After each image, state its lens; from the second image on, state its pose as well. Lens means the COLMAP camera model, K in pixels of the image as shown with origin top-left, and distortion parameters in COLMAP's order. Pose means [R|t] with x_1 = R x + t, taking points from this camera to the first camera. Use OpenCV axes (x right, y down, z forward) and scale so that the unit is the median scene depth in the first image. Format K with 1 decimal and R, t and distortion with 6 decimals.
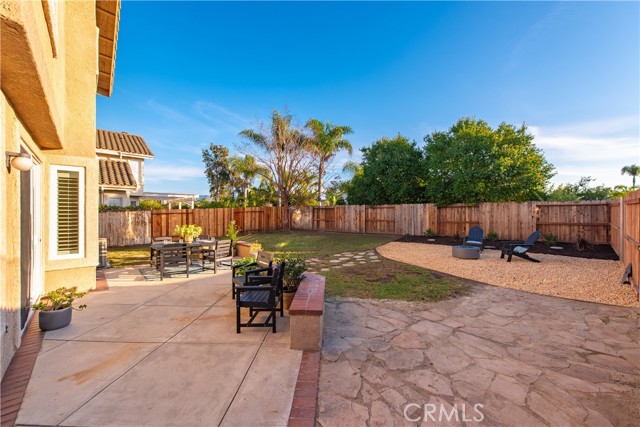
lens RADIAL K [[255.1, 0, 327.9], [0, 255.1, 212.9], [0, 0, 1]] dist [0.013595, -0.004870]
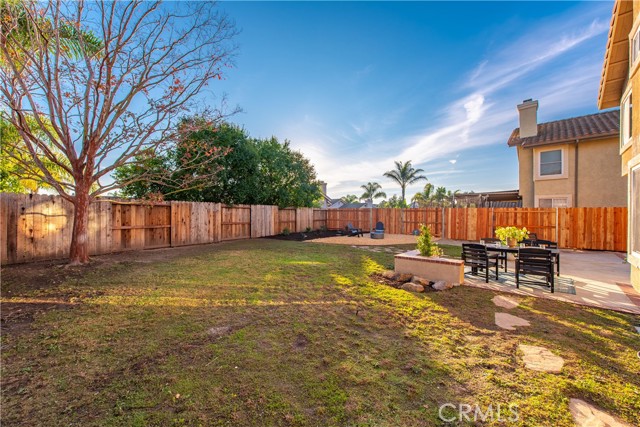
lens RADIAL K [[255.1, 0, 318.6], [0, 255.1, 214.8], [0, 0, 1]] dist [0.013595, -0.004870]
pose [[-0.067635, 0.000062, 0.997710, -0.727006], [0.000510, 1.000000, -0.000028, 0.003303], [-0.997710, 0.000507, -0.067635, 0.914090]]
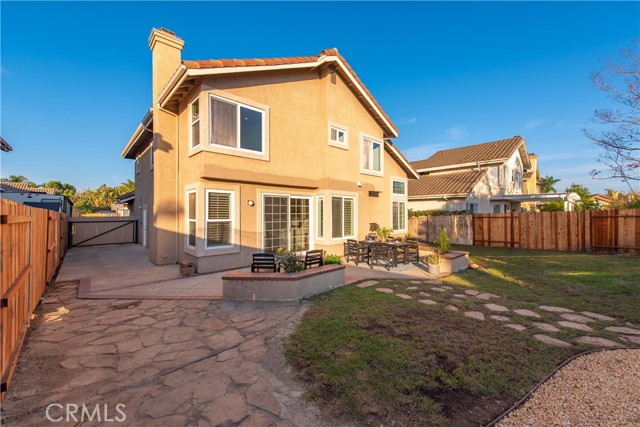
lens RADIAL K [[255.1, 0, 317.3], [0, 255.1, 210.3], [0, 0, 1]] dist [0.013595, -0.004870]
pose [[-0.026078, -0.009312, -0.999617, 0.391829], [-0.002082, 0.999955, -0.009261, -0.014939], [0.999658, 0.001839, -0.026096, 0.383559]]
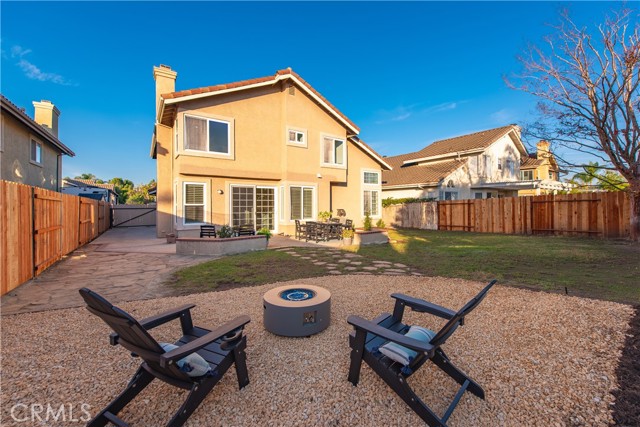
lens RADIAL K [[255.1, 0, 317.1], [0, 255.1, 203.0], [0, 0, 1]] dist [0.013595, -0.004870]
pose [[-0.166403, -0.006104, -0.986039, 0.541392], [0.001822, 0.999977, -0.006498, 0.004120], [0.986056, -0.002878, -0.166388, 0.657229]]
